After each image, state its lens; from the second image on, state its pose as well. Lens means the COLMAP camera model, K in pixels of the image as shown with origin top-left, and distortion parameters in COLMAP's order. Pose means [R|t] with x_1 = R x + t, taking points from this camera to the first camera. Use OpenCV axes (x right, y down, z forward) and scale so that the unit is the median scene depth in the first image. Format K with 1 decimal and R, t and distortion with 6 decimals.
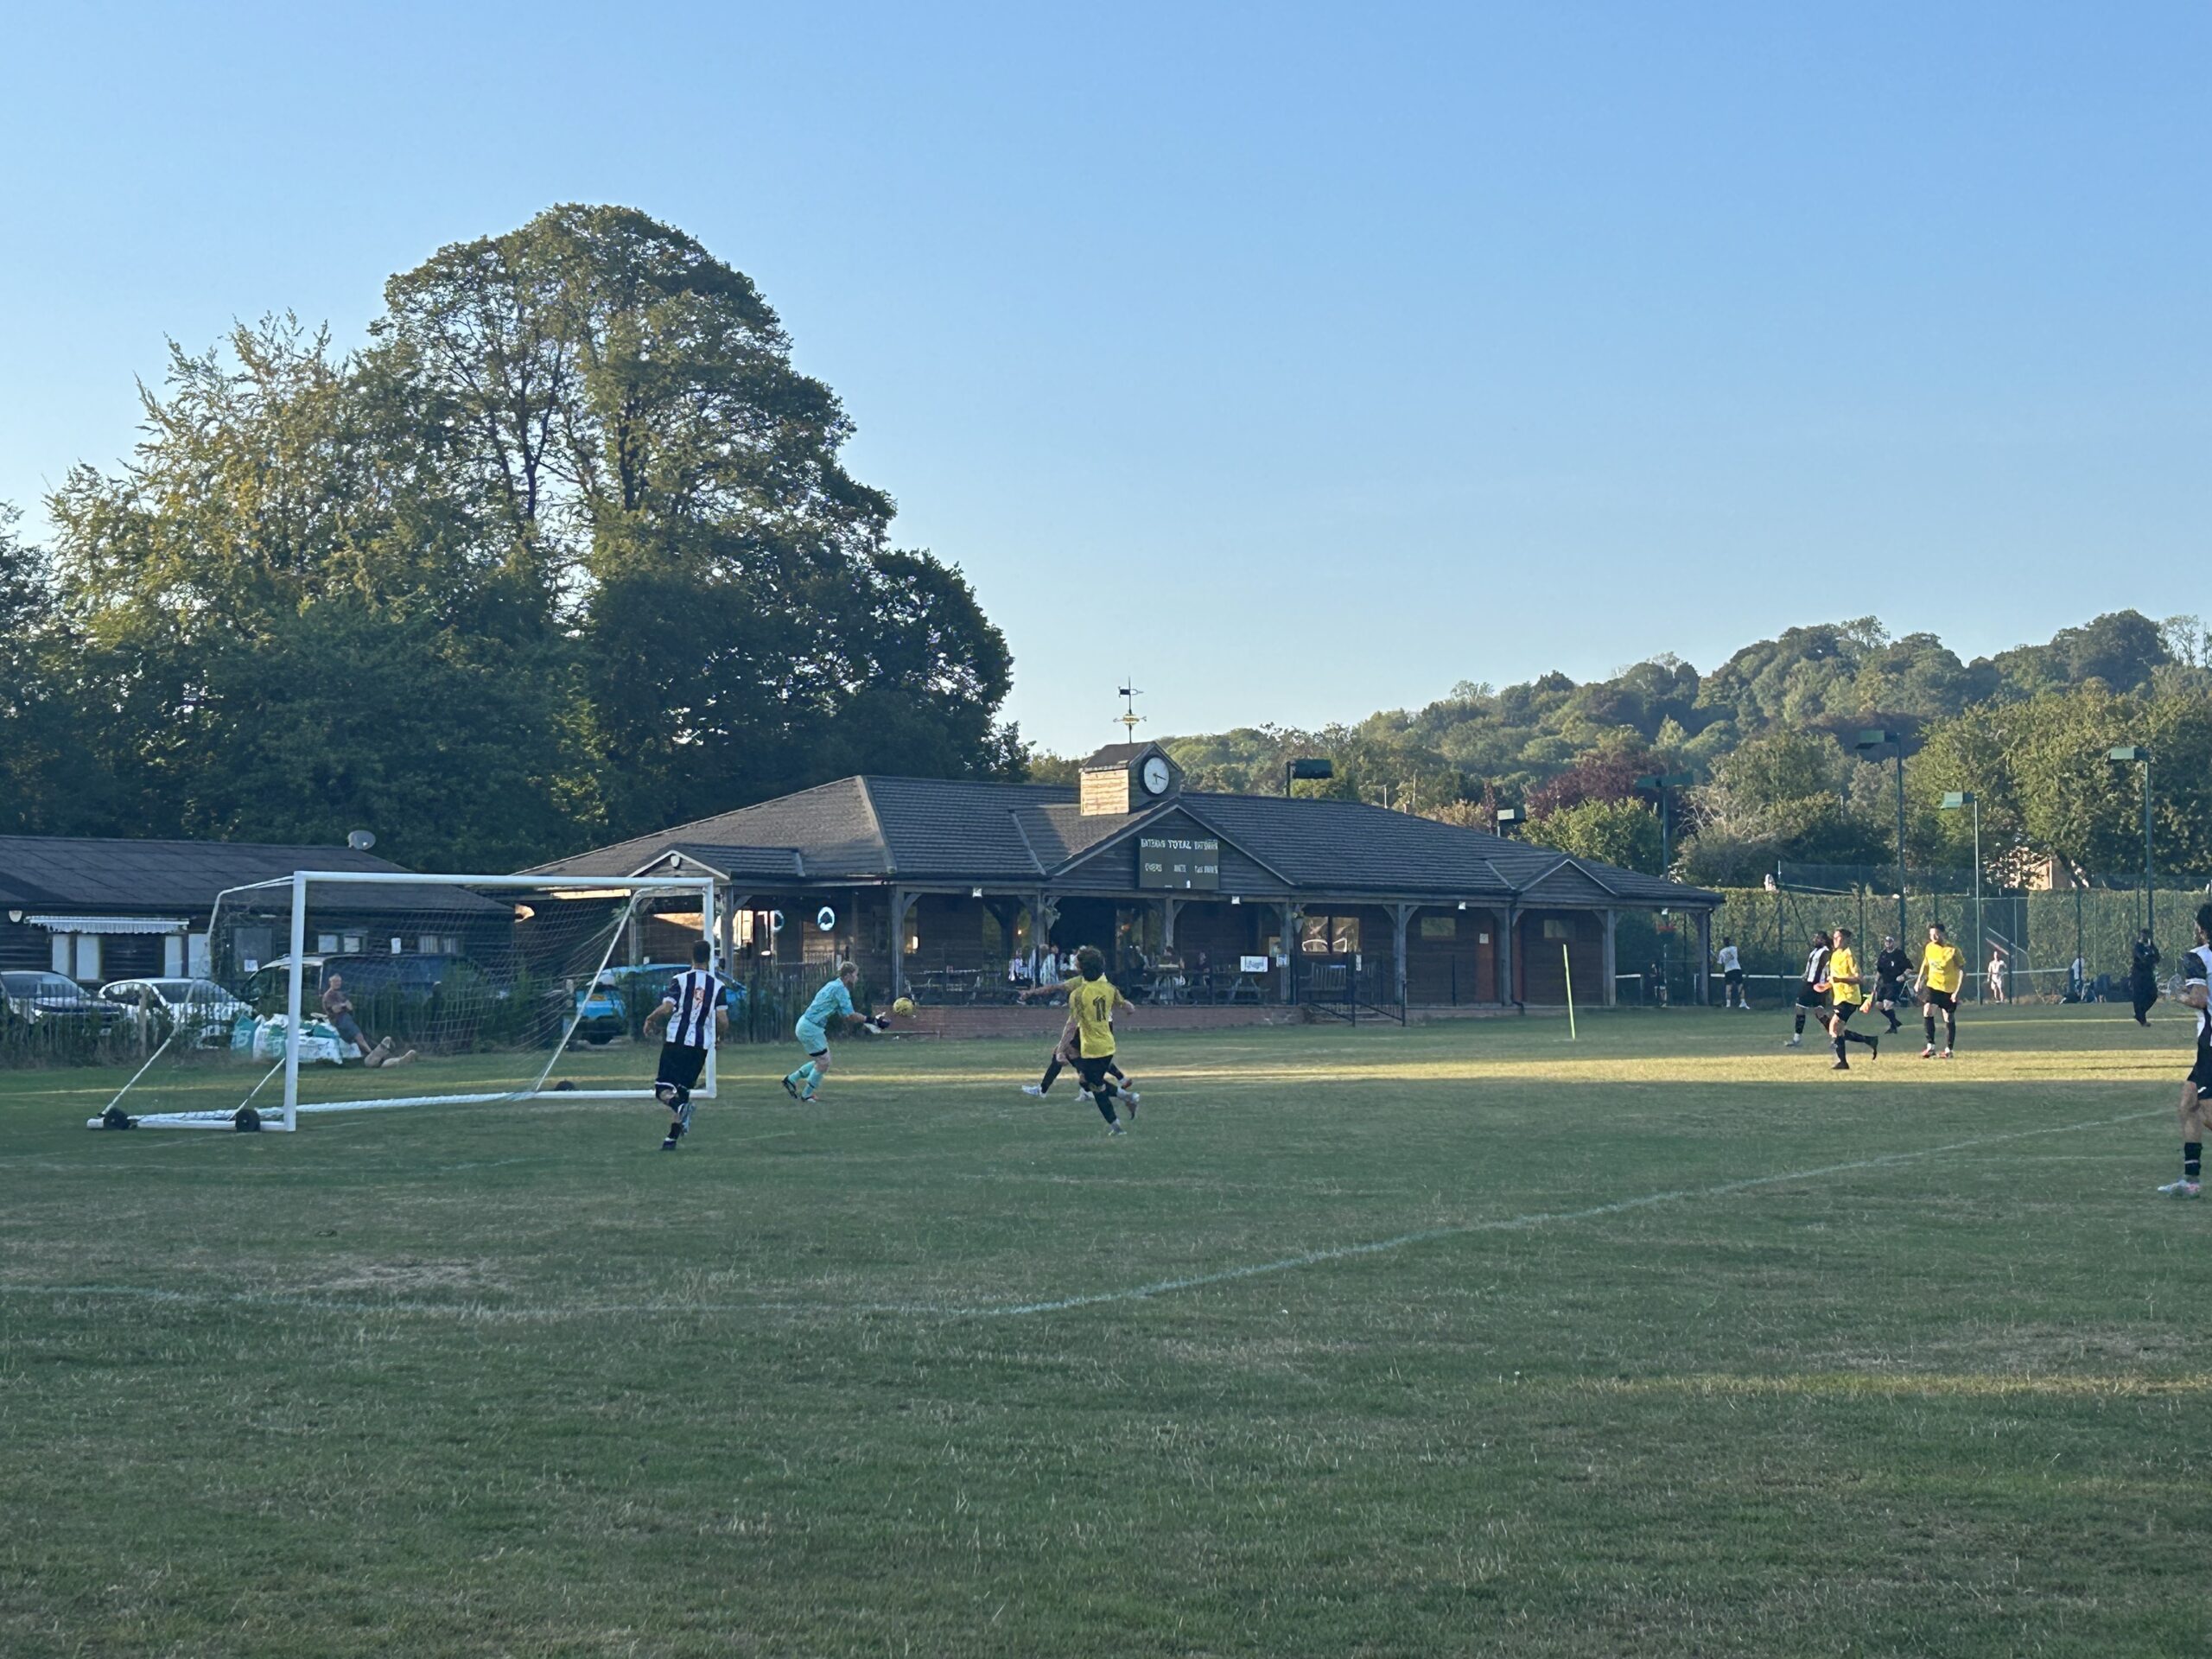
lens RADIAL K [[3930.9, 0, 1105.5], [0, 3930.9, 829.9], [0, 0, 1]] dist [0.032463, 0.000000]
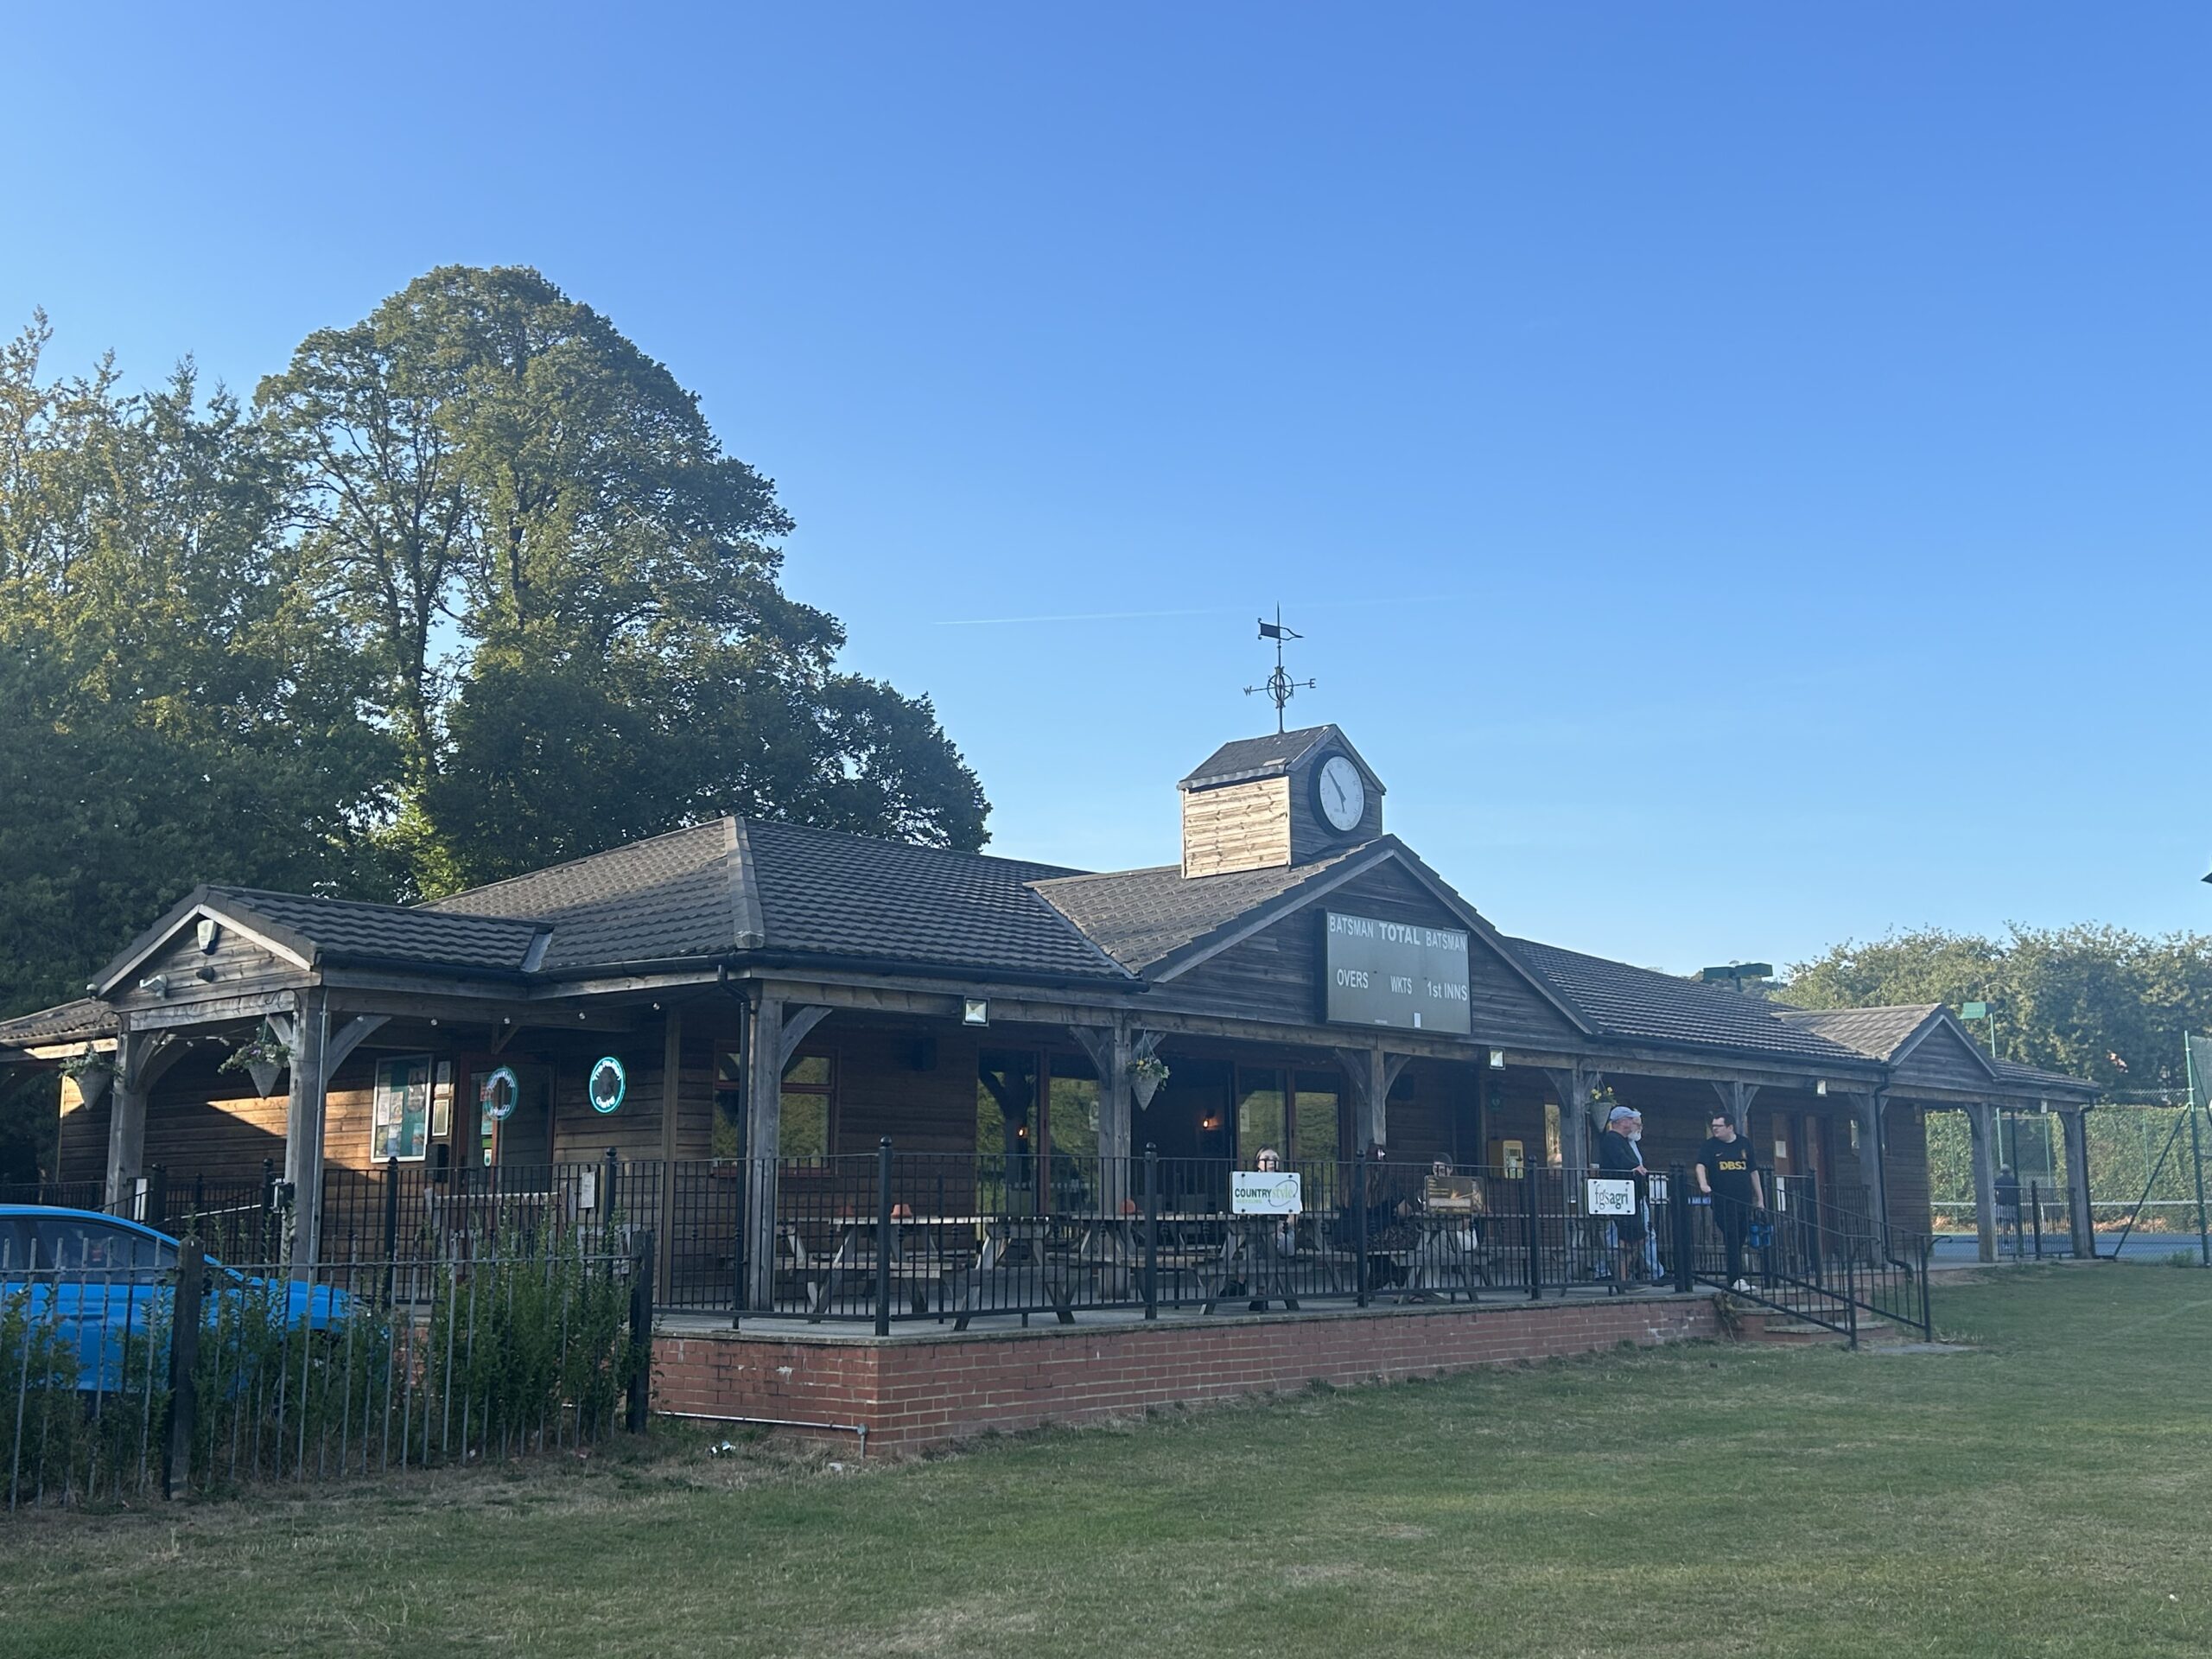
lens RADIAL K [[2252.6, 0, 1110.2], [0, 2252.6, 827.1], [0, 0, 1]] dist [0.041662, 0.000000]
pose [[0.998680, 0.010226, 0.050341, -0.029011], [-0.004108, 0.992746, -0.120159, 0.023263], [-0.051205, 0.119794, 0.991477, 0.731558]]
